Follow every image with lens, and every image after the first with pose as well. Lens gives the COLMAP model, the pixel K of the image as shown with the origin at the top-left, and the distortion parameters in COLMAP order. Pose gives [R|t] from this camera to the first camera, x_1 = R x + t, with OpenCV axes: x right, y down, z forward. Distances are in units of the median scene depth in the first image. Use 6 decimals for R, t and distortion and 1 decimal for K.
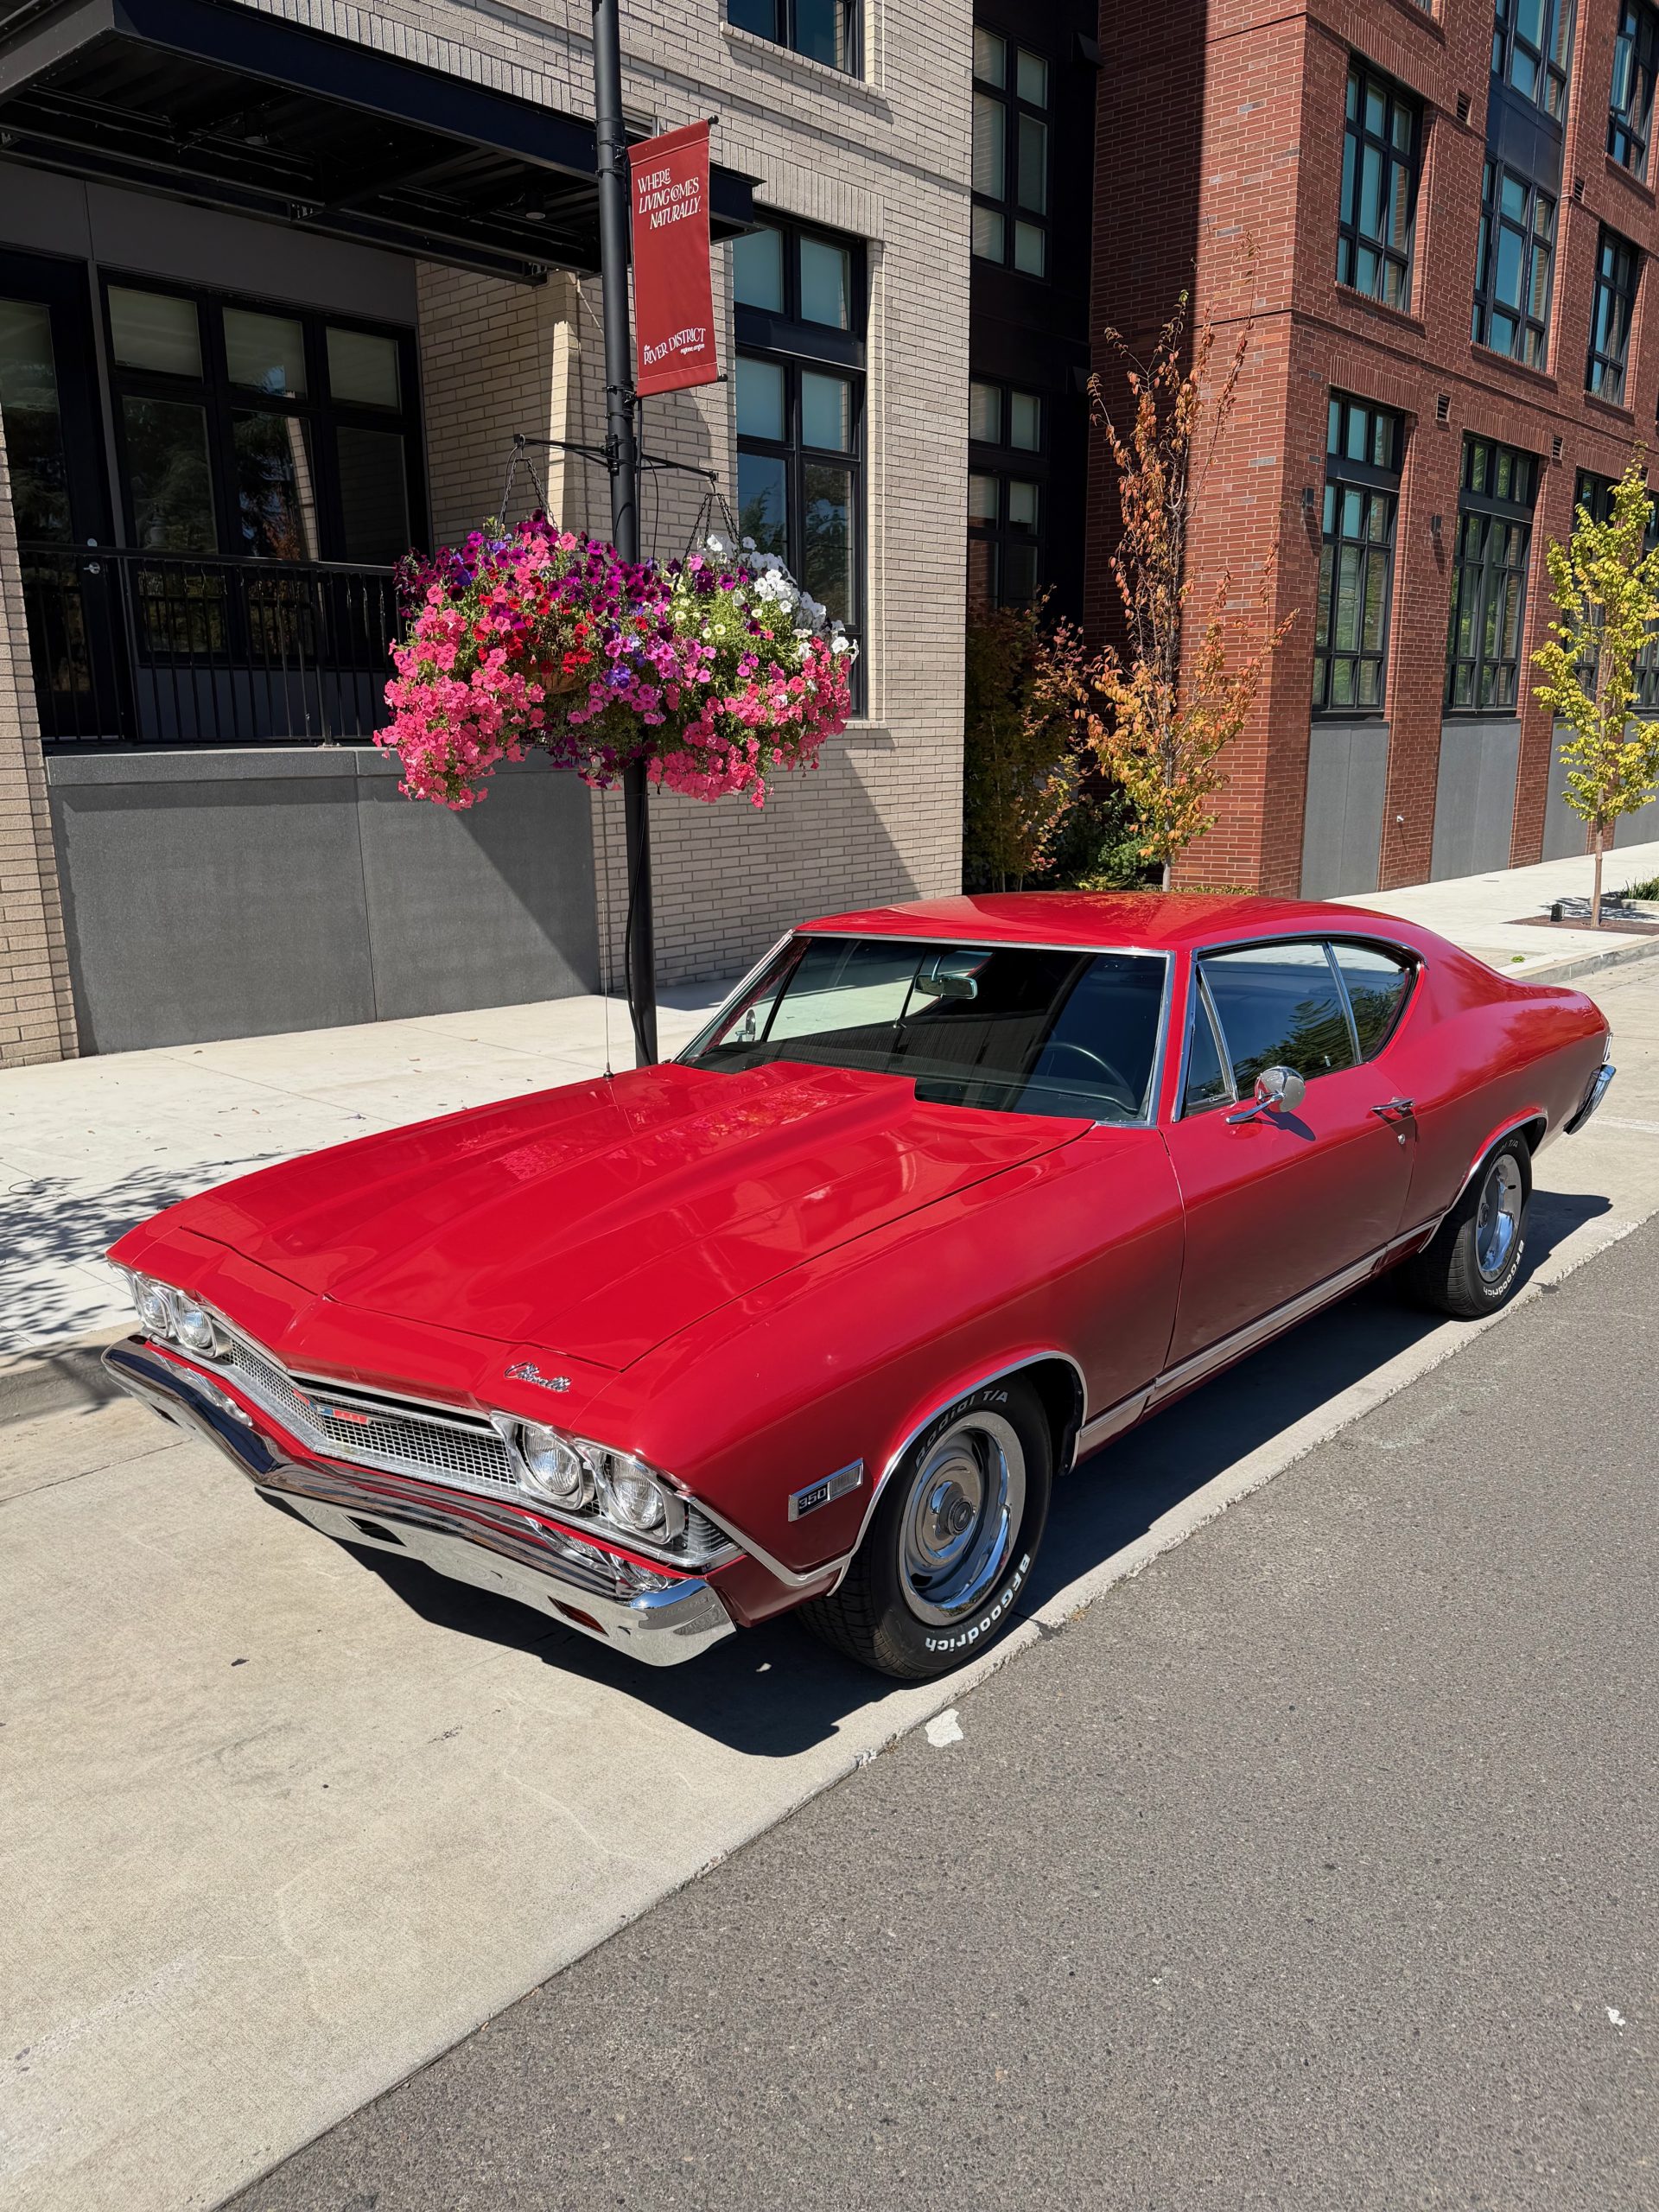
lens RADIAL K [[1610.3, 0, 799.2], [0, 1610.3, 1110.4], [0, 0, 1]] dist [0.030083, -0.037519]
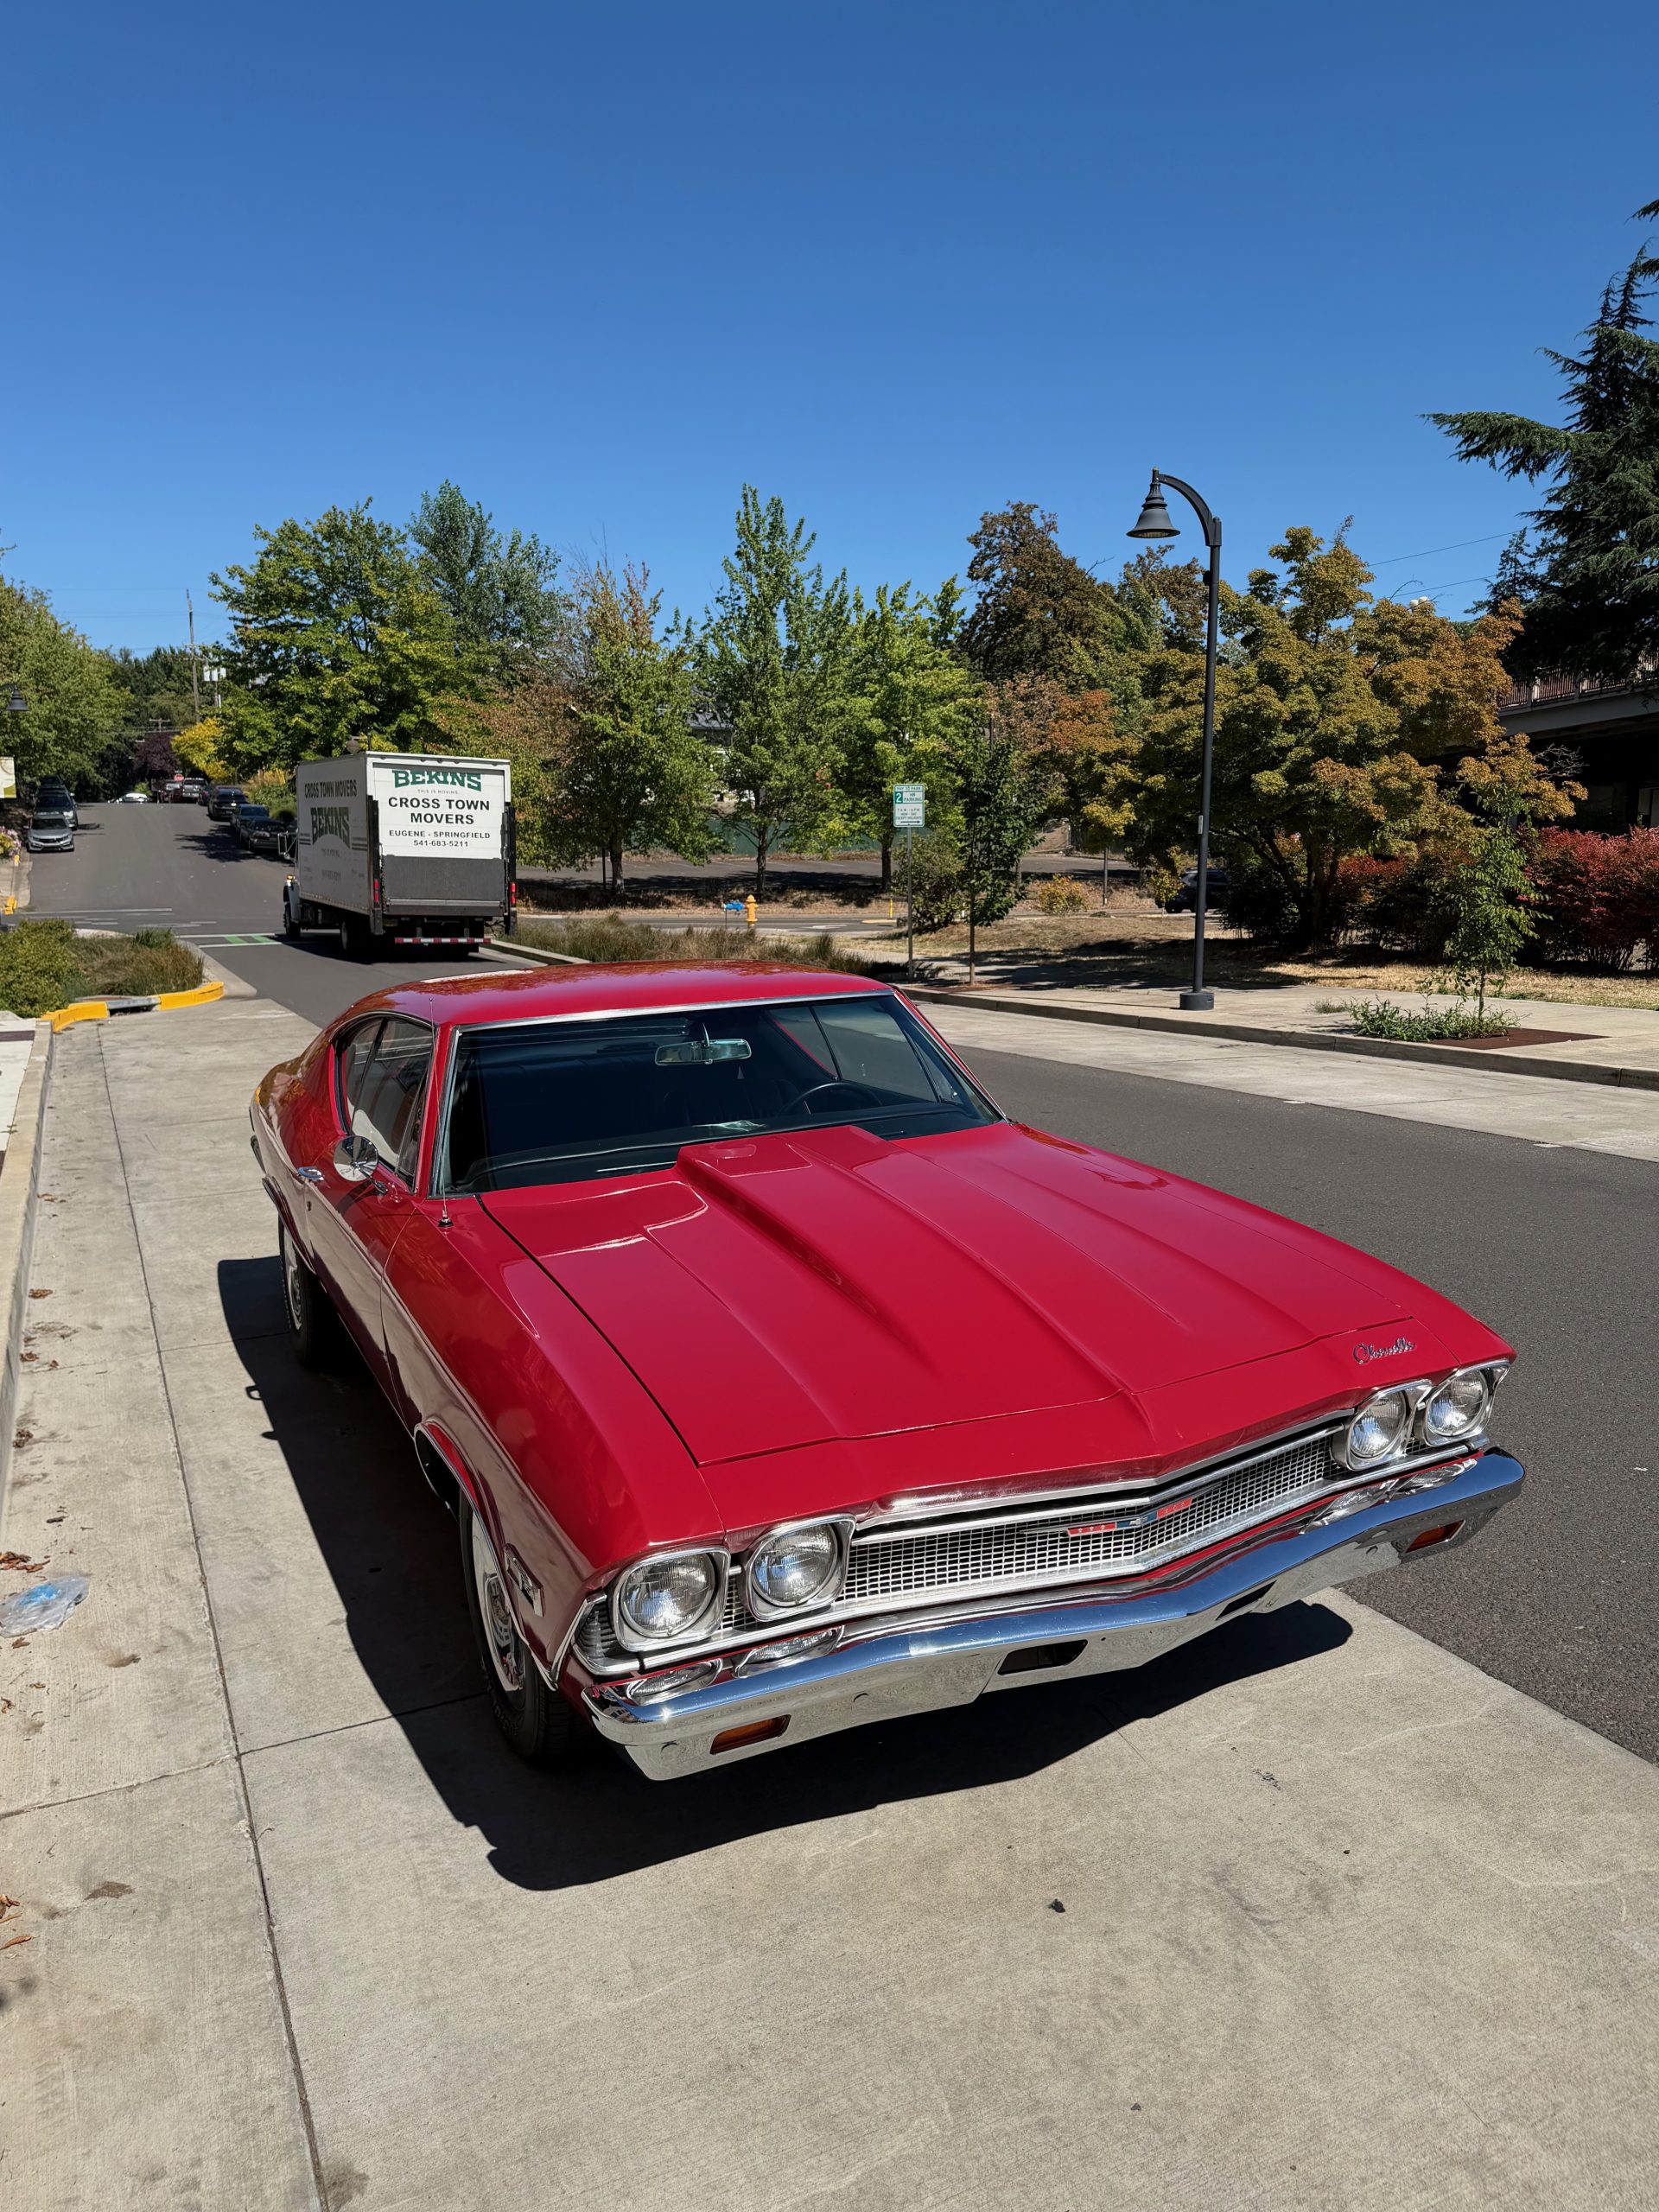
lens RADIAL K [[1610.3, 0, 844.7], [0, 1610.3, 1099.8], [0, 0, 1]] dist [0.030083, -0.037519]
pose [[0.384541, -0.147409, 0.911262, -0.638454], [0.217870, 0.973772, 0.065582, -0.076292], [-0.897029, 0.173318, 0.406571, 0.419053]]
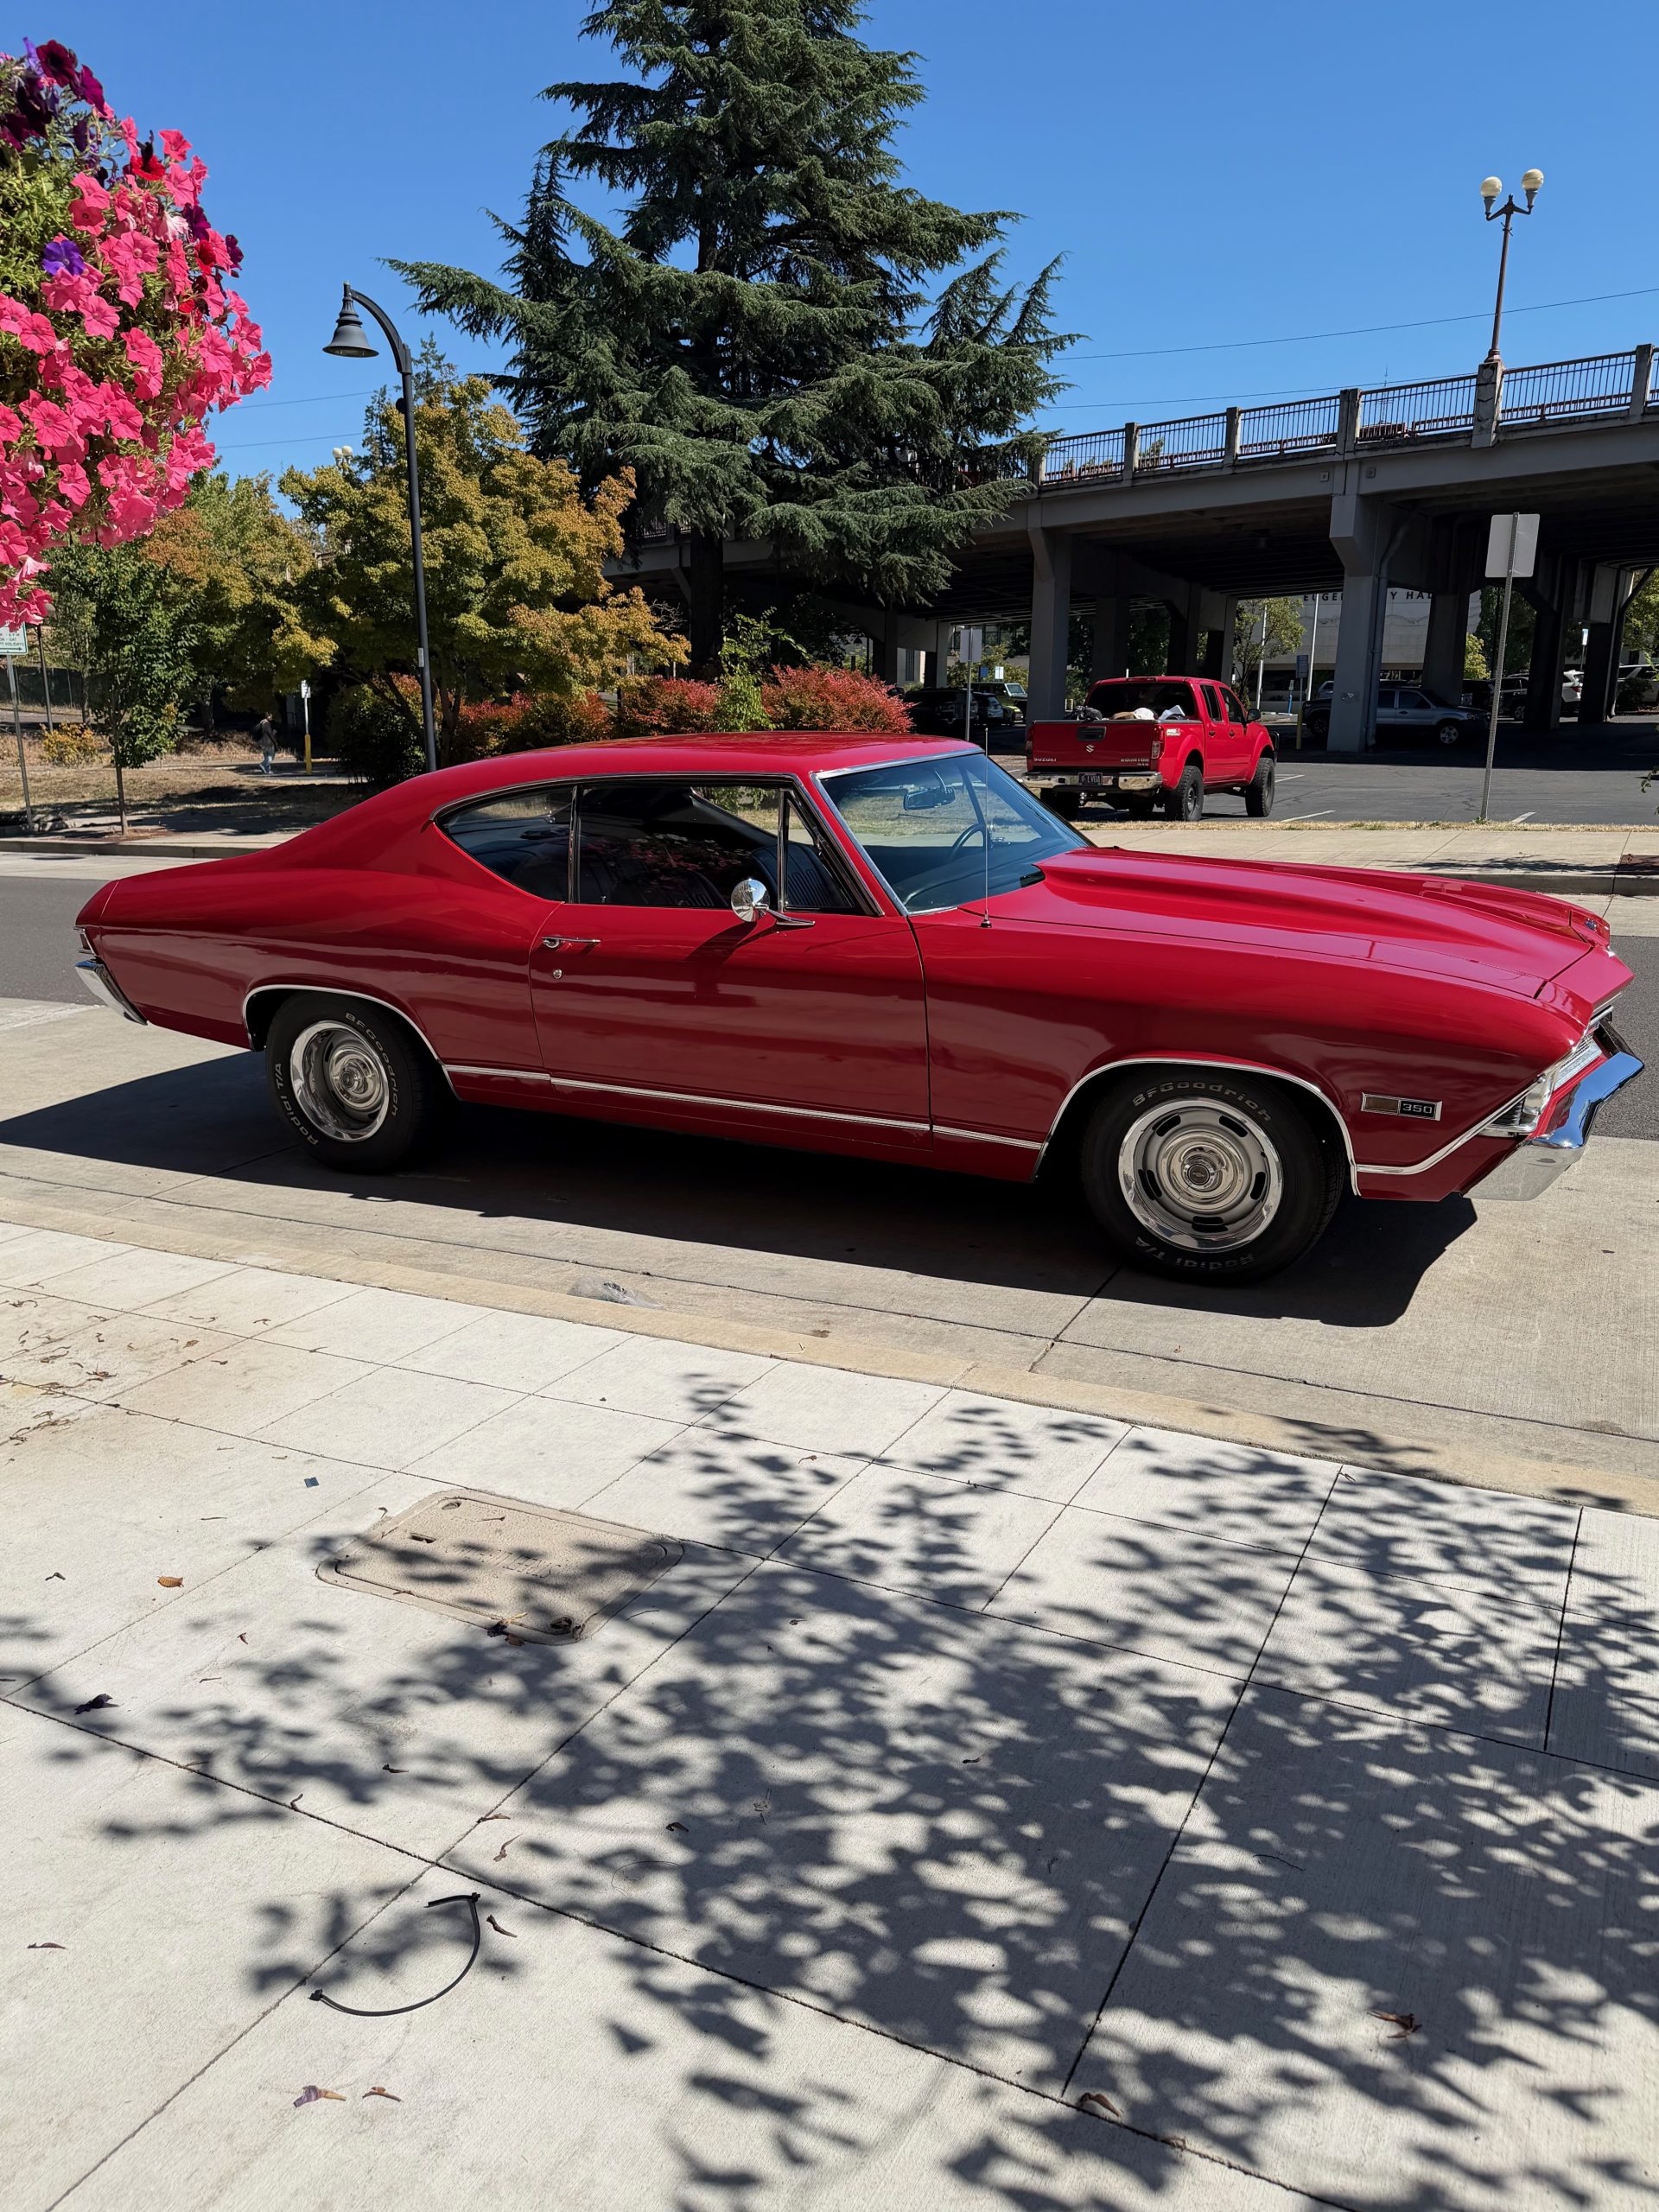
lens RADIAL K [[1610.3, 0, 825.3], [0, 1610.3, 1130.8], [0, 0, 1]] dist [0.030083, -0.037519]
pose [[-0.265197, -0.247561, 0.931871, -0.848514], [0.214471, 0.927118, 0.307333, -0.187519], [-0.940039, 0.281364, -0.192774, 1.102572]]
